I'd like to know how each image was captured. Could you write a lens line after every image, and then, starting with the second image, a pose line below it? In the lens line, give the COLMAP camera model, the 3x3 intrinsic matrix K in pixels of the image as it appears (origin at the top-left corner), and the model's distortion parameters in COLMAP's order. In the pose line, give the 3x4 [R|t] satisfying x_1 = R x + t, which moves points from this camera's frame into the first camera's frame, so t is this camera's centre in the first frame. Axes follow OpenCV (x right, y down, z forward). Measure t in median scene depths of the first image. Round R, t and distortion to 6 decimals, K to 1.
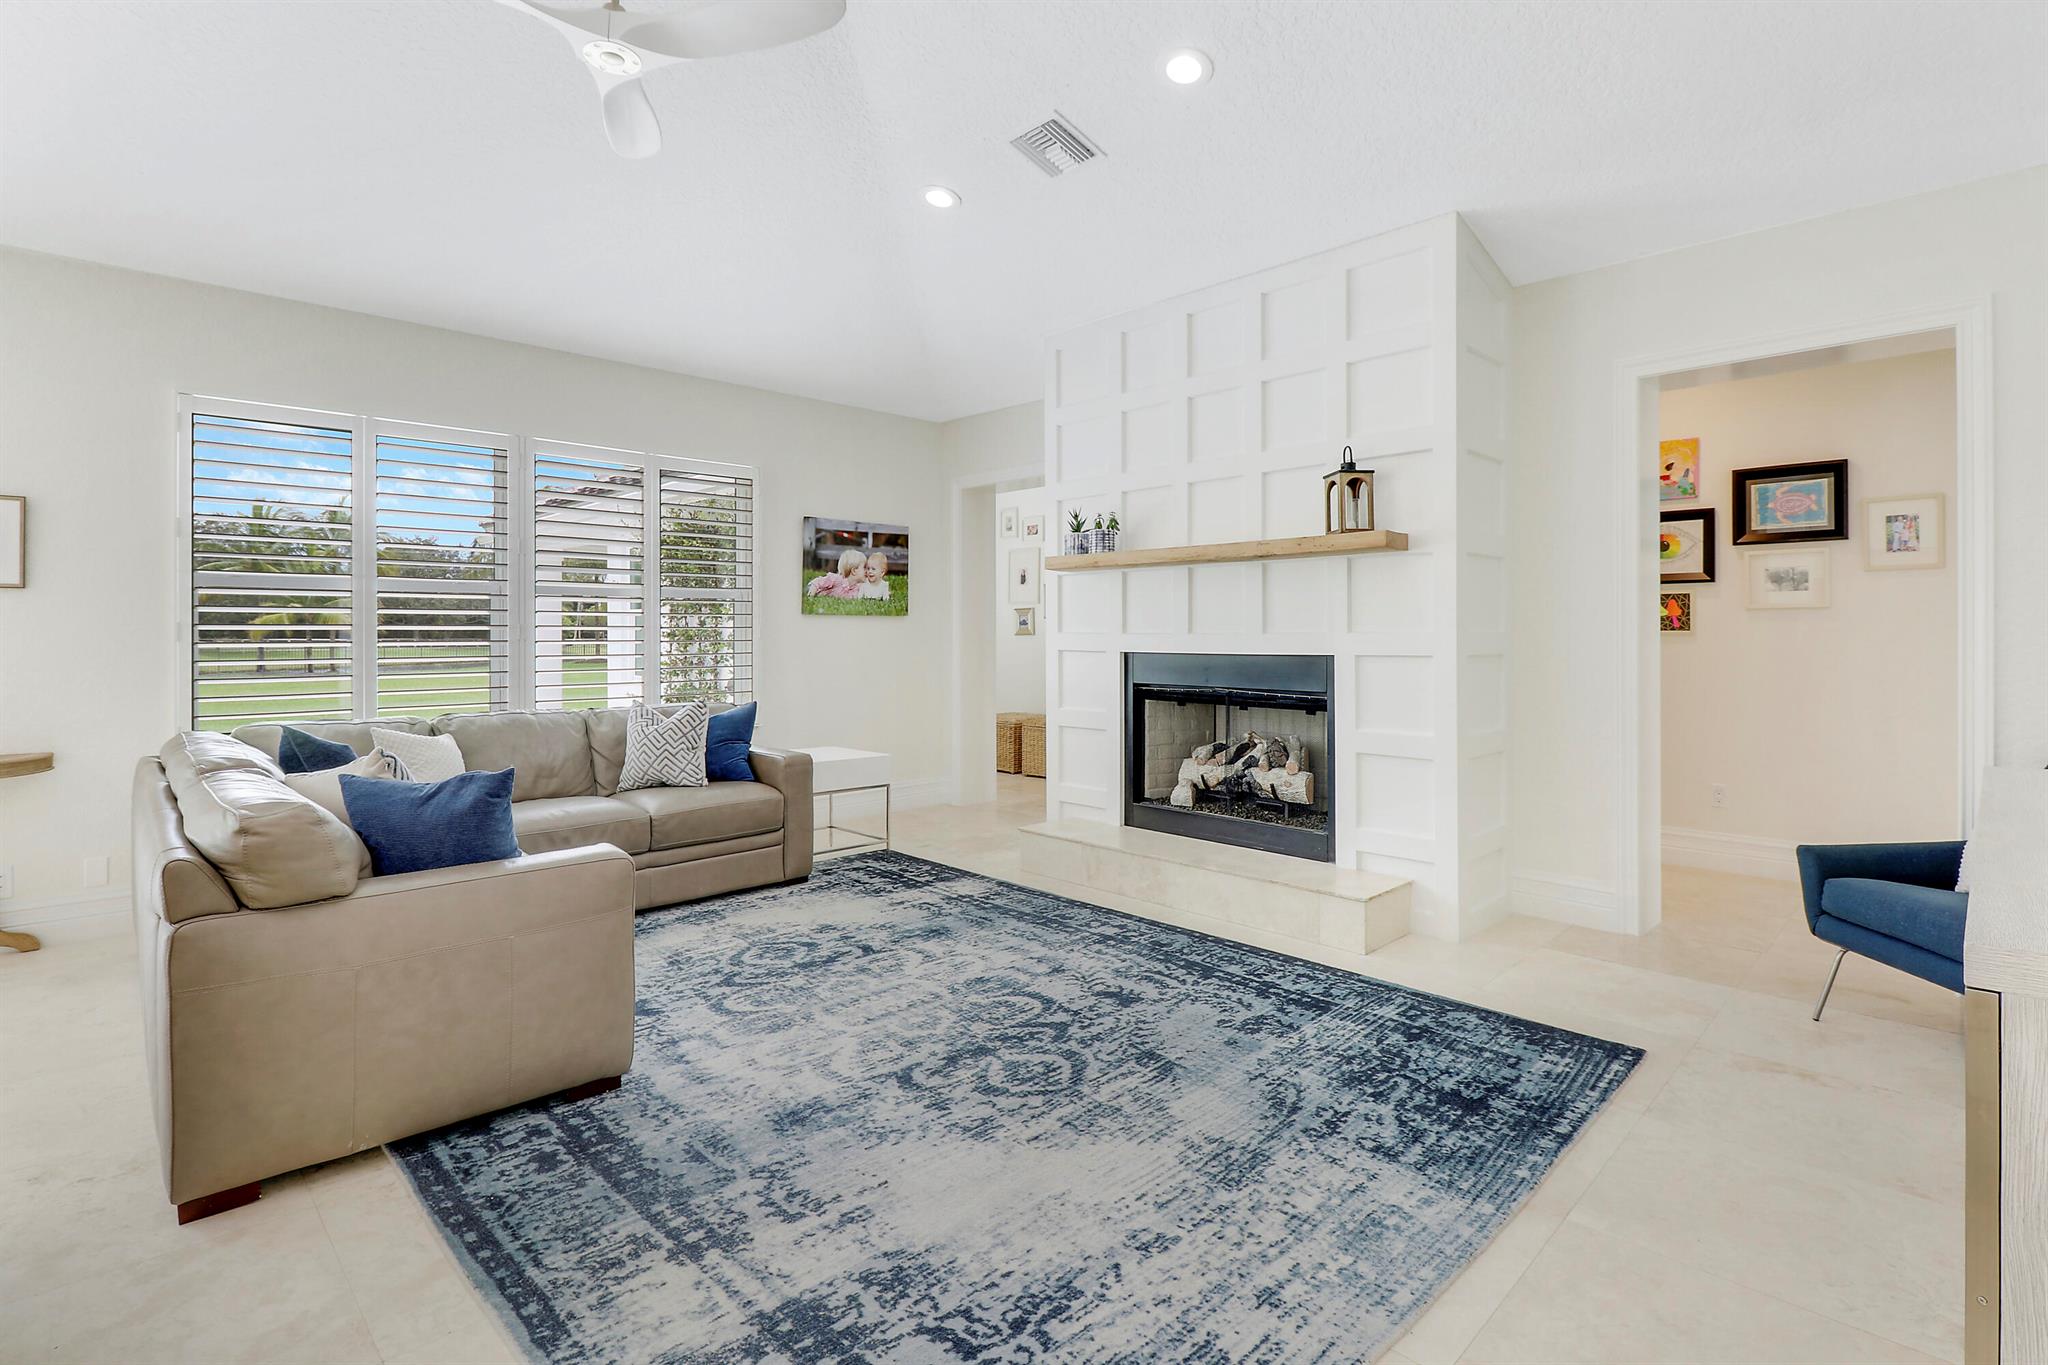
lens RADIAL K [[970.0, 0, 1014.8], [0, 970.0, 642.8], [0, 0, 1]] dist [0.001933, -0.012140]
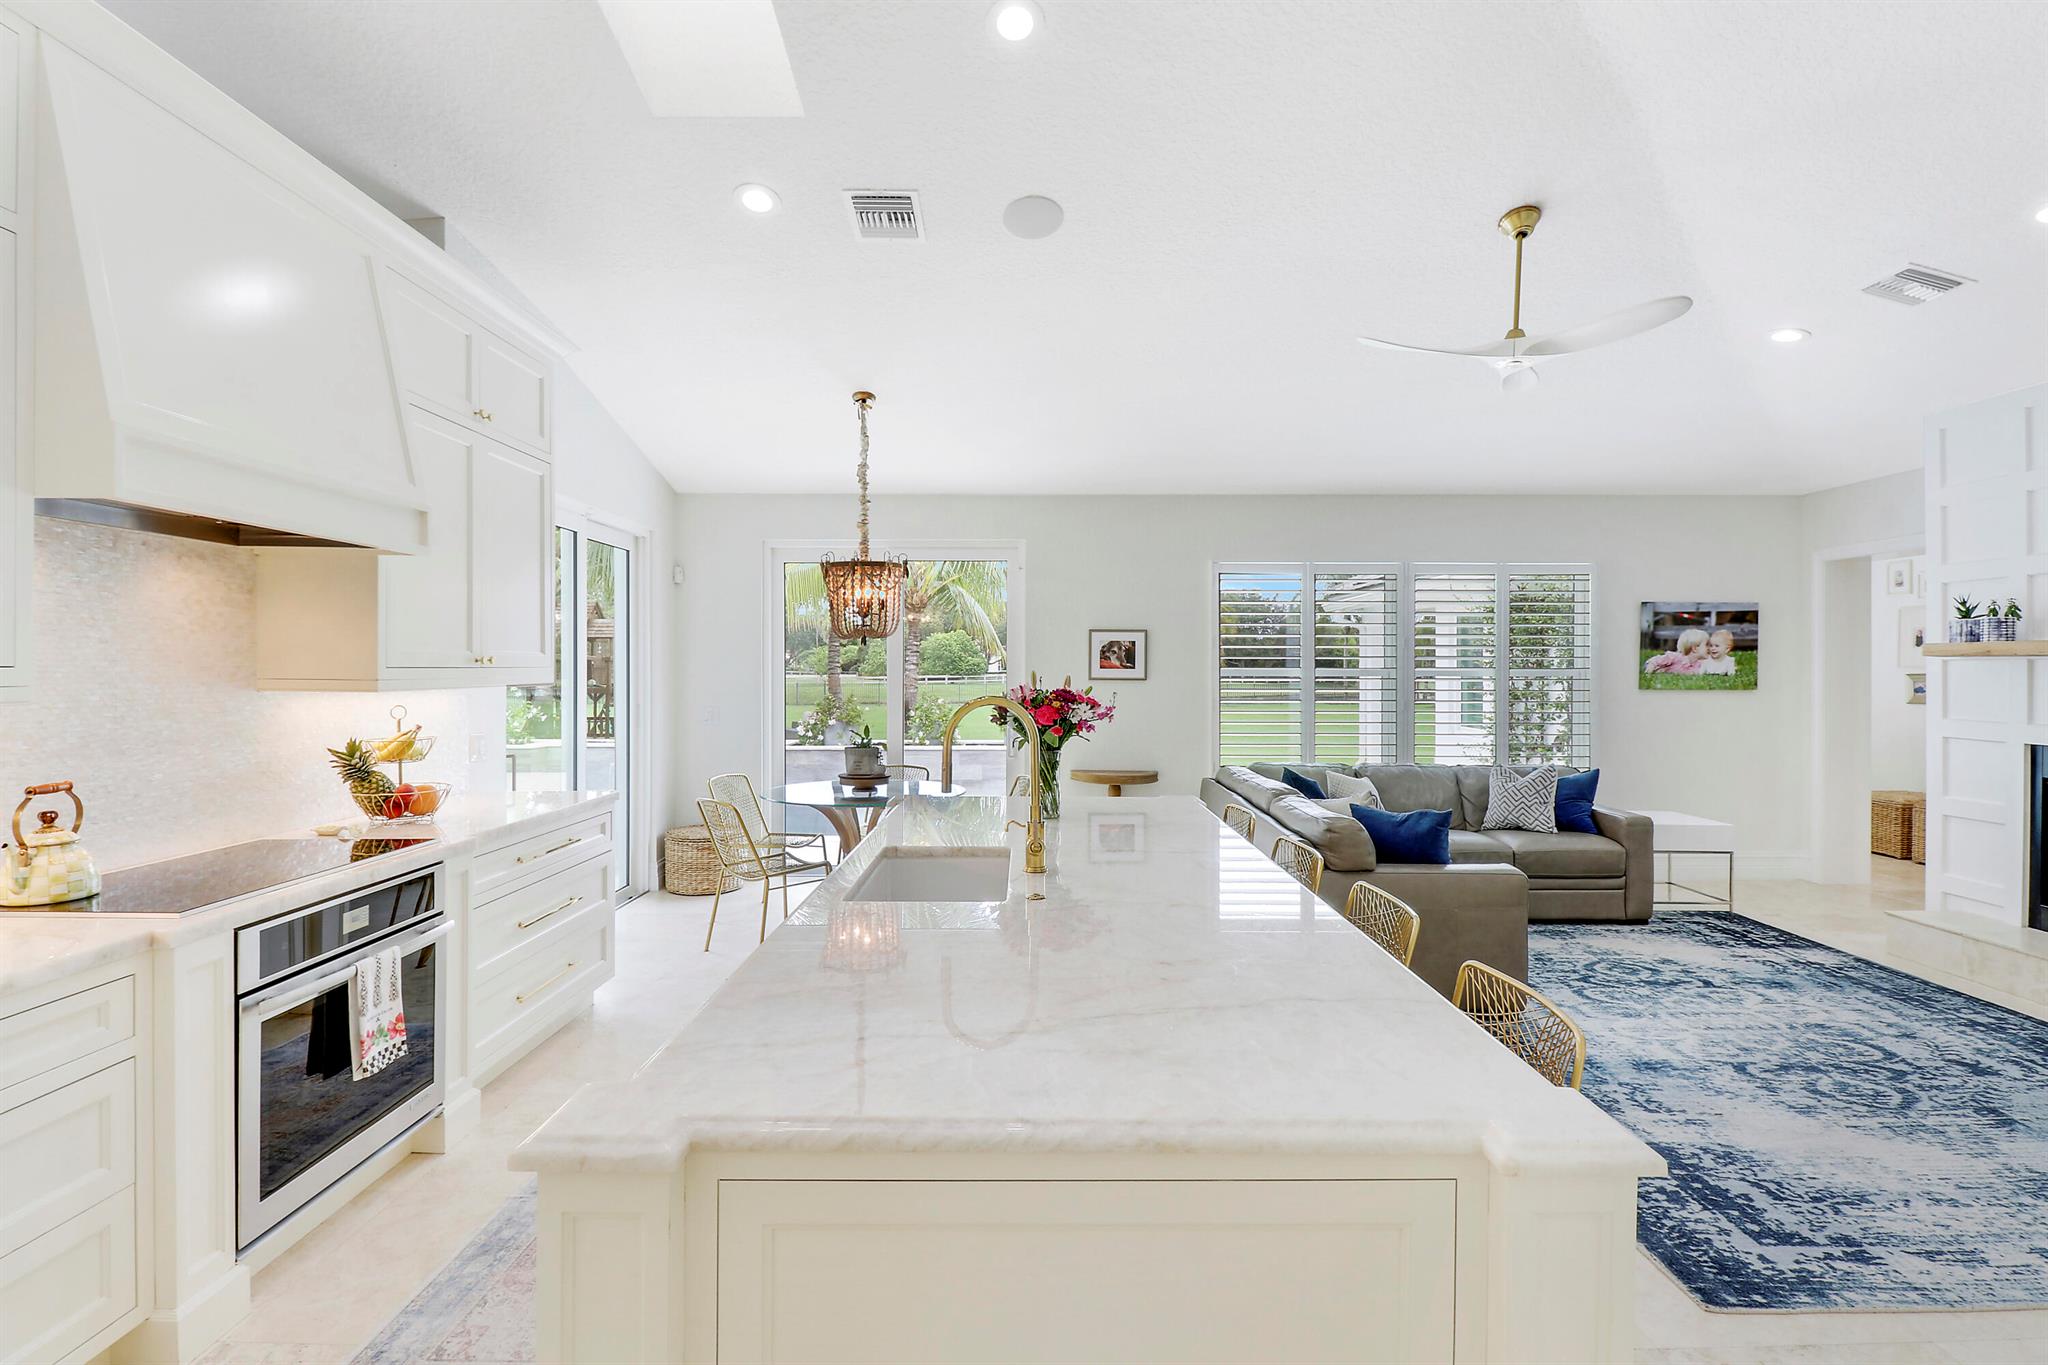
lens RADIAL K [[955.9, 0, 1022.9], [0, 955.9, 666.4], [0, 0, 1]] dist [0.000909, -0.013123]
pose [[0.714659, 0.001889, -0.699470, 0.072356], [-0.010163, 0.999919, -0.007683, -0.069160], [0.699399, 0.012599, 0.714621, -0.487117]]
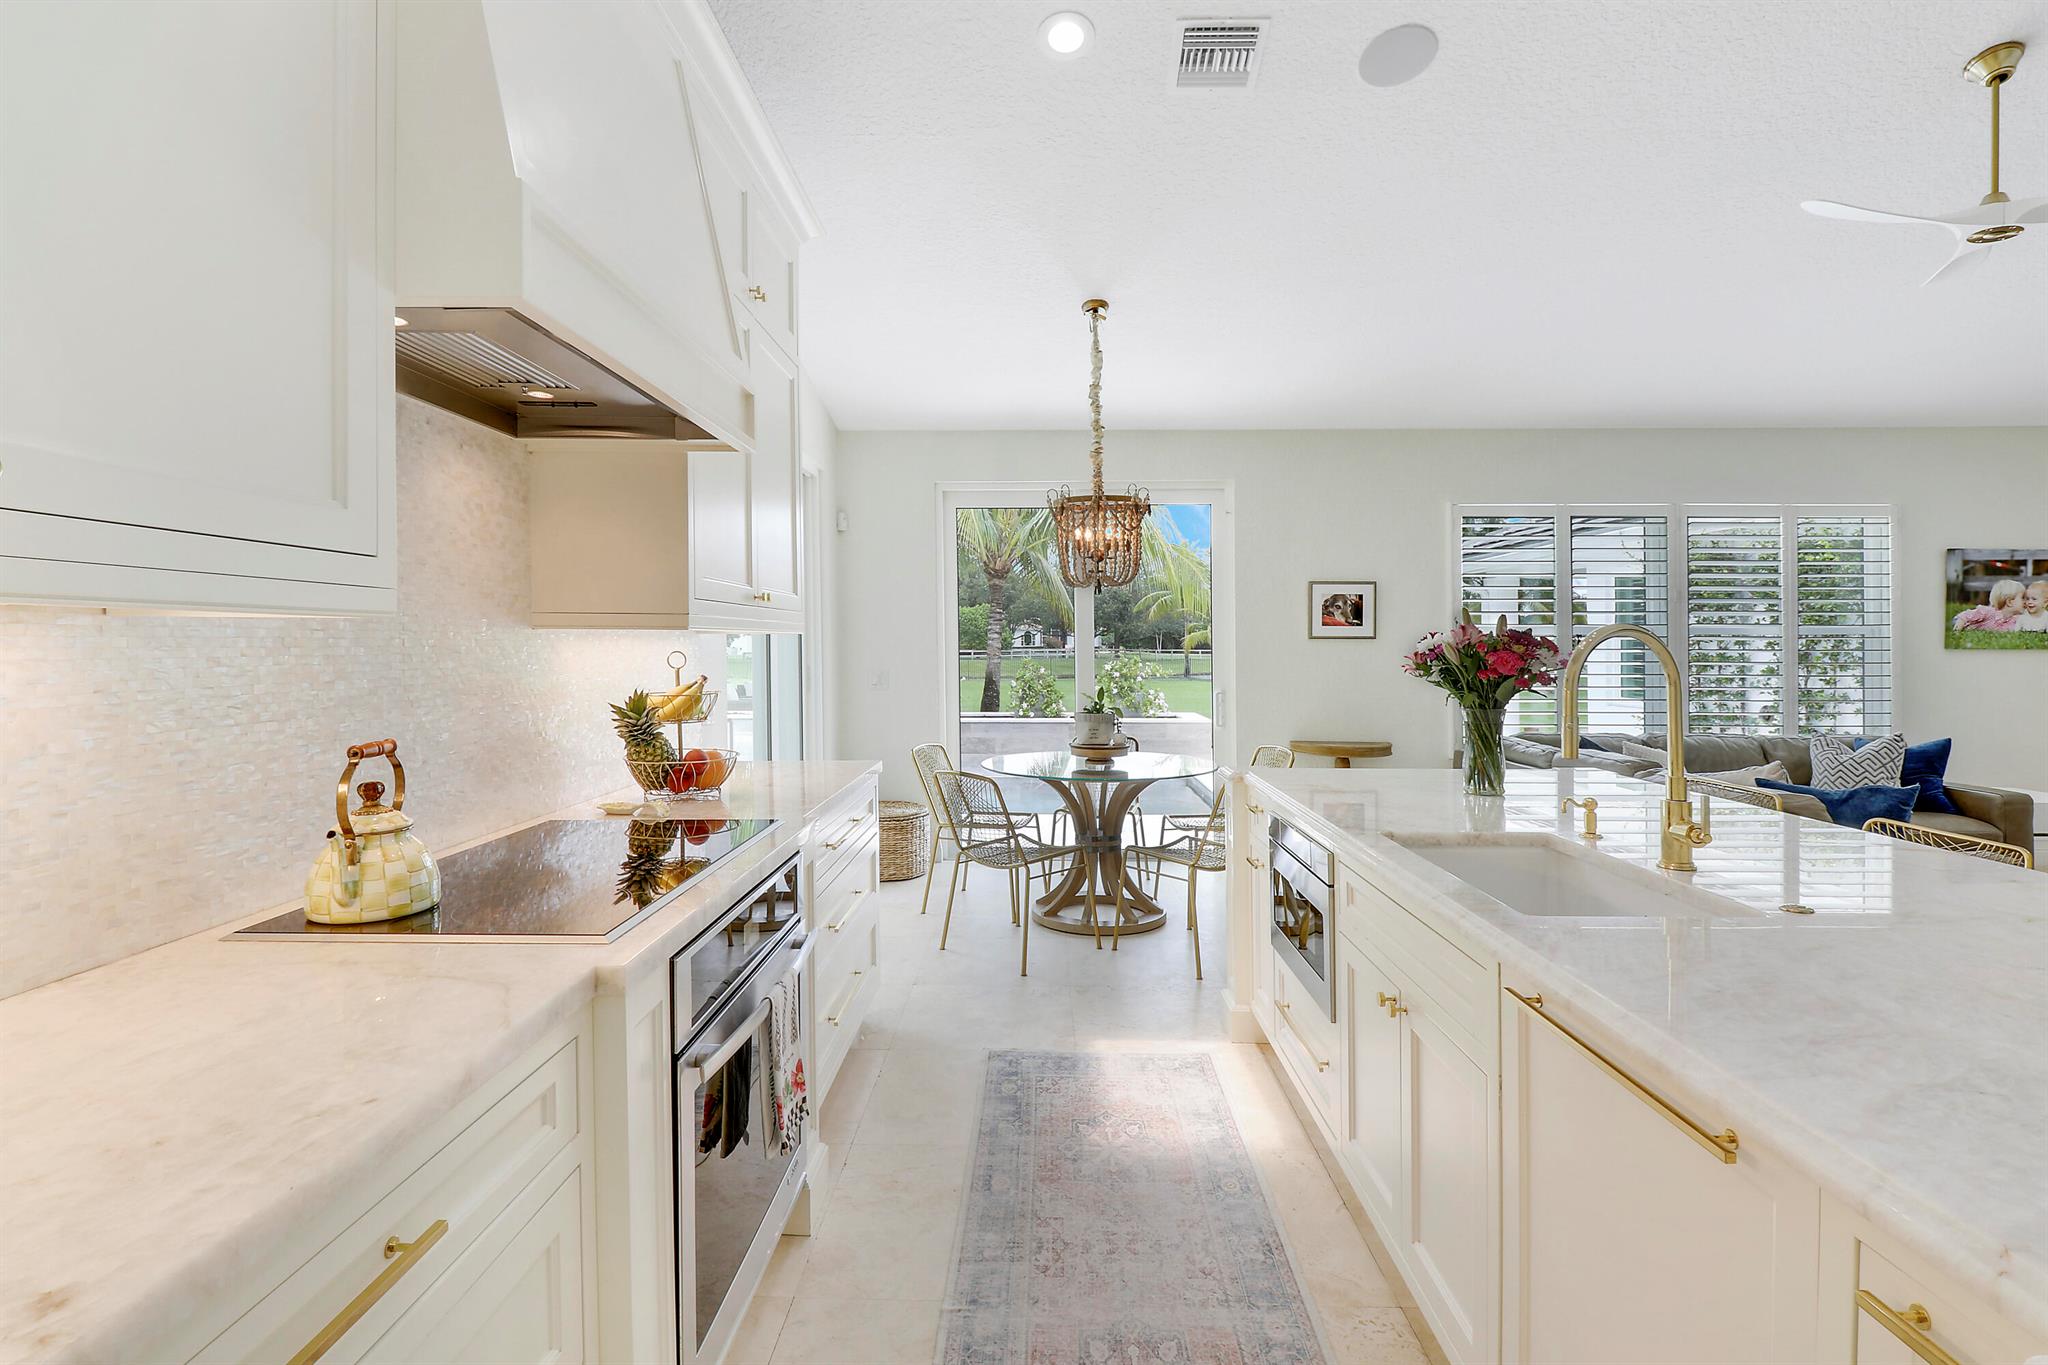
lens RADIAL K [[970.0, 0, 1014.8], [0, 970.0, 642.8], [0, 0, 1]] dist [0.001933, -0.012140]
pose [[0.696459, 0.001867, -0.717594, -0.303572], [-0.009610, 0.999931, -0.006725, -0.034835], [0.717532, 0.011580, 0.696429, -0.586969]]
